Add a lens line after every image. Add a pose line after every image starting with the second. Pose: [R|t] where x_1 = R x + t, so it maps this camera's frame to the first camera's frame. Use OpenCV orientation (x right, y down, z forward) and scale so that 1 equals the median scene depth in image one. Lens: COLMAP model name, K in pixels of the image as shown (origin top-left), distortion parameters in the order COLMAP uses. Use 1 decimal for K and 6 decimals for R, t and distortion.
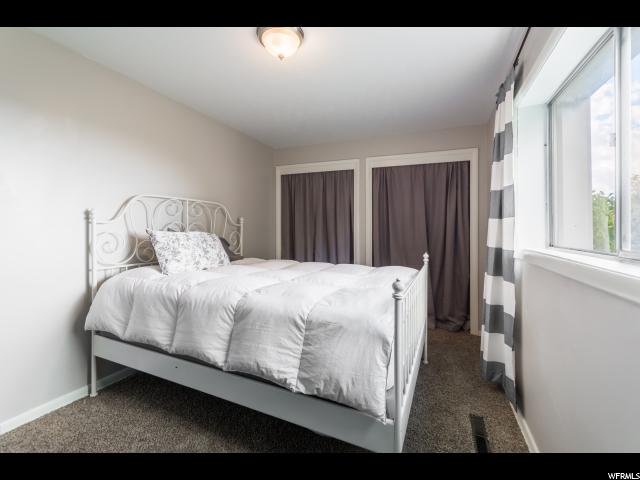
lens RADIAL K [[289.4, 0, 316.8], [0, 289.4, 233.8], [0, 0, 1]] dist [0.004120, 0.000270]
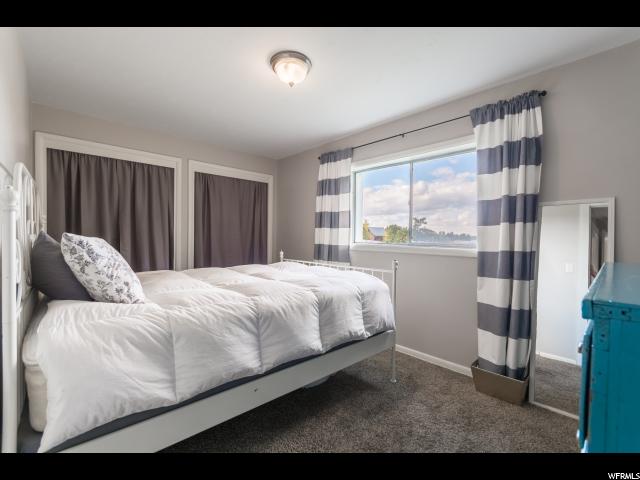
lens RADIAL K [[289.4, 0, 314.1], [0, 289.4, 239.5], [0, 0, 1]] dist [0.004120, 0.000270]
pose [[0.387266, -0.020470, 0.921741, -1.127091], [0.006294, 0.999789, 0.019559, -0.018484], [-0.921947, -0.001773, 0.387313, 0.450906]]
